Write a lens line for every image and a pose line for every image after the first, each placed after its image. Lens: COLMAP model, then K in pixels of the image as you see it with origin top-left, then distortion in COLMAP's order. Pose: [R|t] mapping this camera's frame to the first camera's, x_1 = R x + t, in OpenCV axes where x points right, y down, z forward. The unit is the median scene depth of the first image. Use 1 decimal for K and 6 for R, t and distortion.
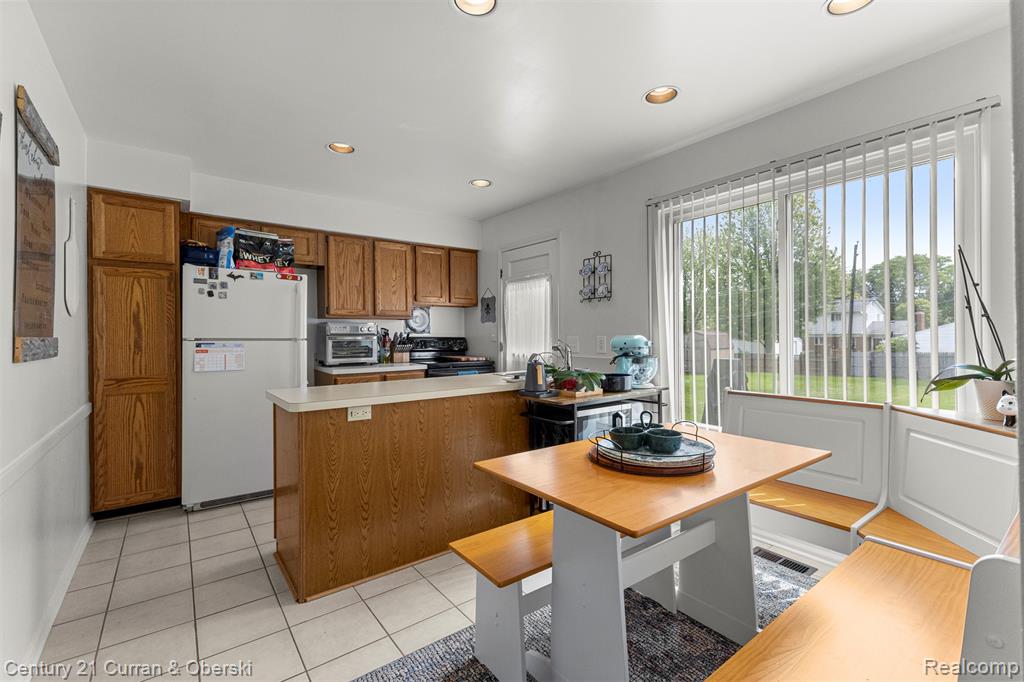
lens RADIAL K [[450.2, 0, 512.3], [0, 450.2, 340.9], [0, 0, 1]] dist [0.011624, -0.001669]
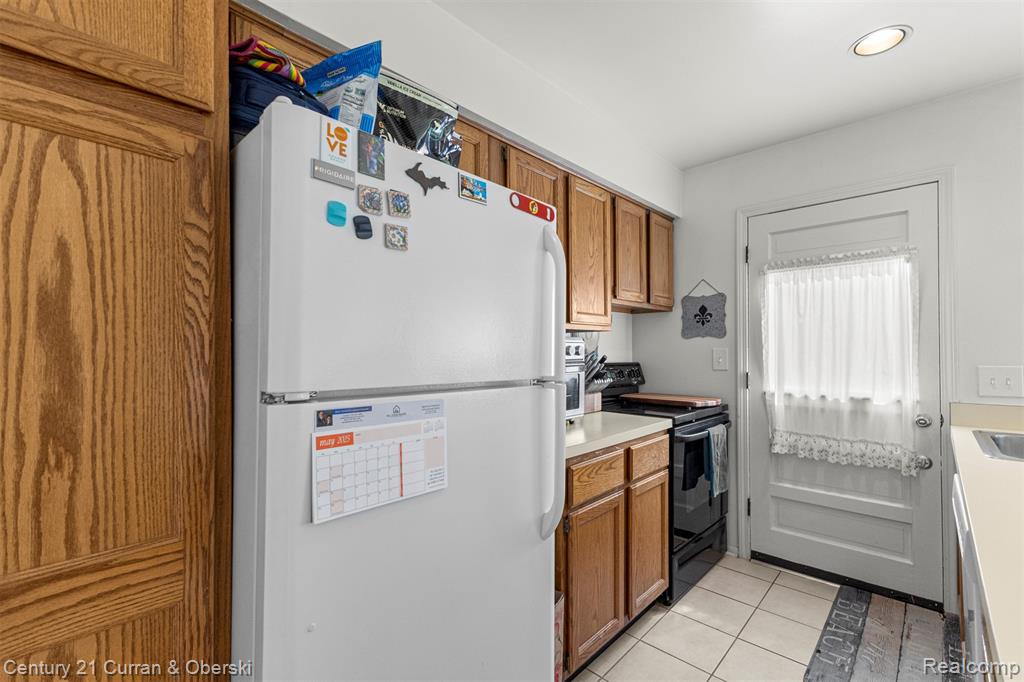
lens RADIAL K [[450.2, 0, 514.5], [0, 450.2, 349.6], [0, 0, 1]] dist [0.011624, -0.001669]
pose [[0.985696, 0.001040, 0.168529, -0.606794], [0.001693, 0.999869, -0.016072, -0.025054], [-0.168523, 0.016127, 0.985566, 0.698098]]
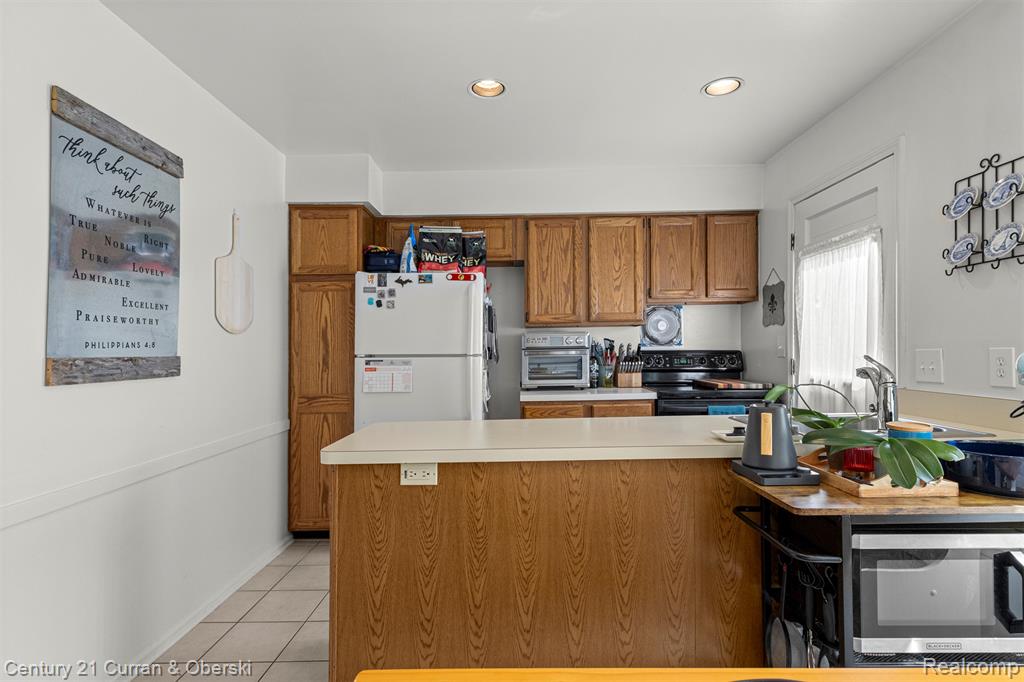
lens RADIAL K [[527.5, 0, 512.6], [0, 527.5, 349.3], [0, 0, 1]] dist [0.013394, 0.003250]
pose [[0.793203, -0.007488, -0.608912, 0.152922], [0.002524, 0.999956, -0.009010, -0.006065], [0.608953, 0.005609, 0.793187, 0.340053]]
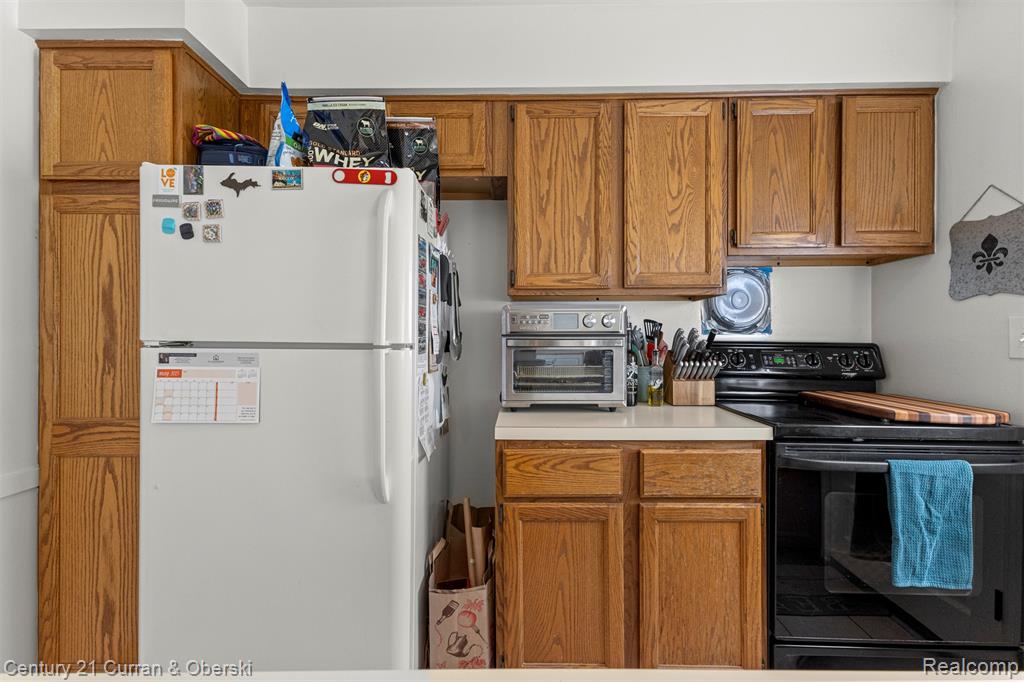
lens RADIAL K [[450.2, 0, 510.1], [0, 450.2, 341.6], [0, 0, 1]] dist [0.011624, -0.001669]
pose [[0.789786, 0.008423, -0.613325, -0.185623], [-0.011593, 0.999932, -0.001195, -0.008612], [0.613273, 0.008054, 0.789830, 0.836886]]
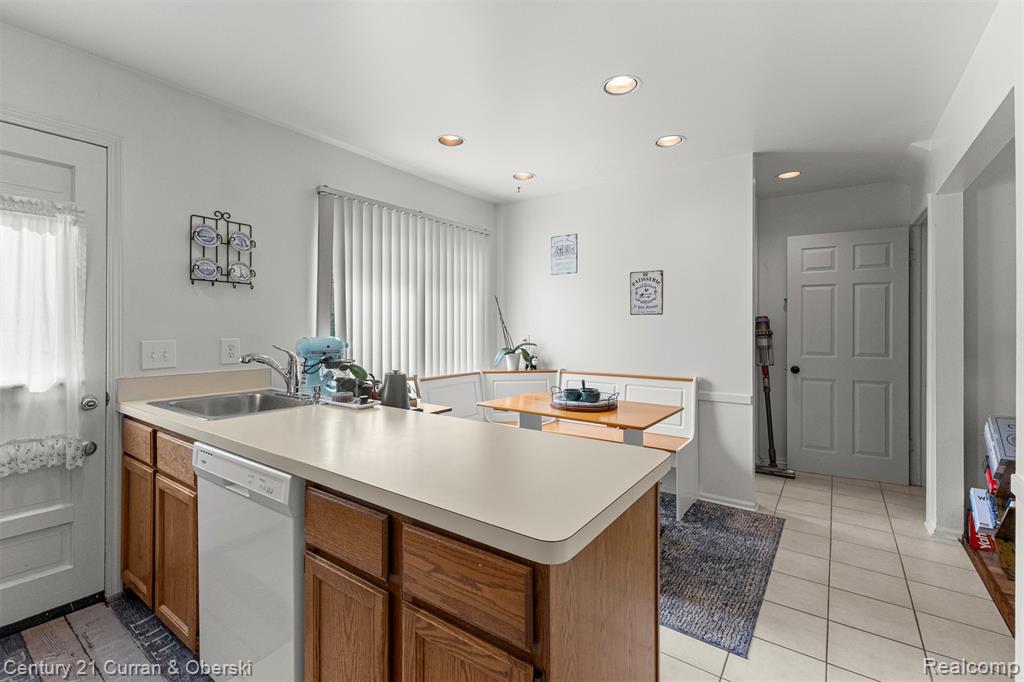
lens RADIAL K [[450.2, 0, 501.3], [0, 450.2, 329.4], [0, 0, 1]] dist [0.011624, -0.001669]
pose [[-0.278271, 0.003560, 0.960496, -0.643460], [0.008744, 0.999961, -0.001173, -0.022762], [-0.960463, 0.008072, -0.278291, 0.898105]]
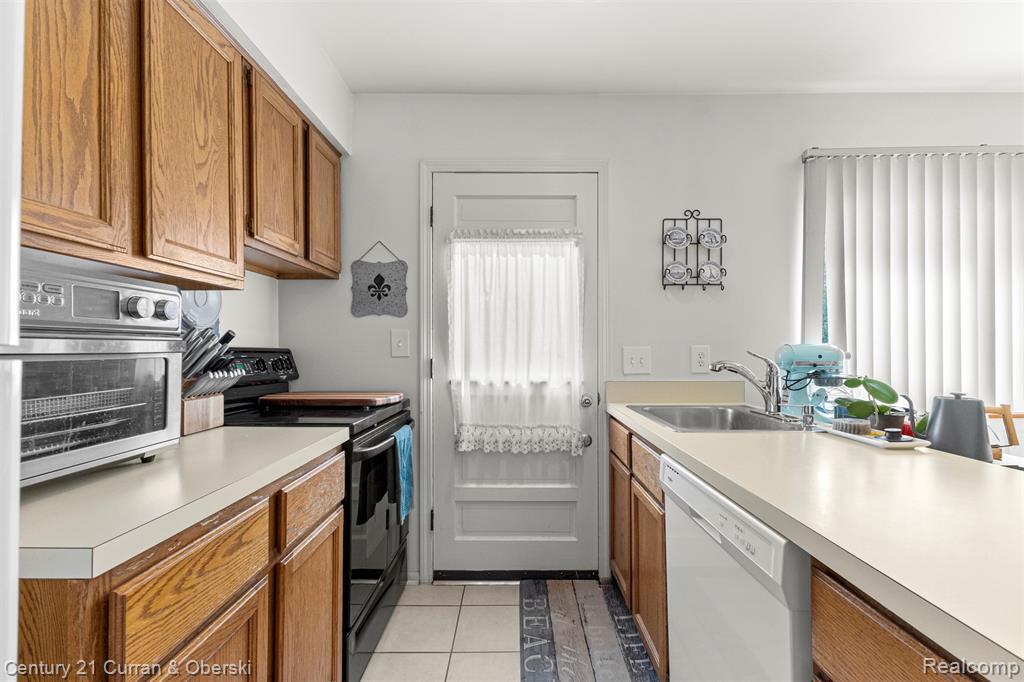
lens RADIAL K [[450.2, 0, 517.9], [0, 450.2, 349.6], [0, 0, 1]] dist [0.011624, -0.001669]
pose [[0.603139, 0.002085, 0.797633, -0.512870], [0.007599, 0.999936, -0.008360, -0.002558], [-0.797600, 0.011103, 0.603085, 0.928593]]
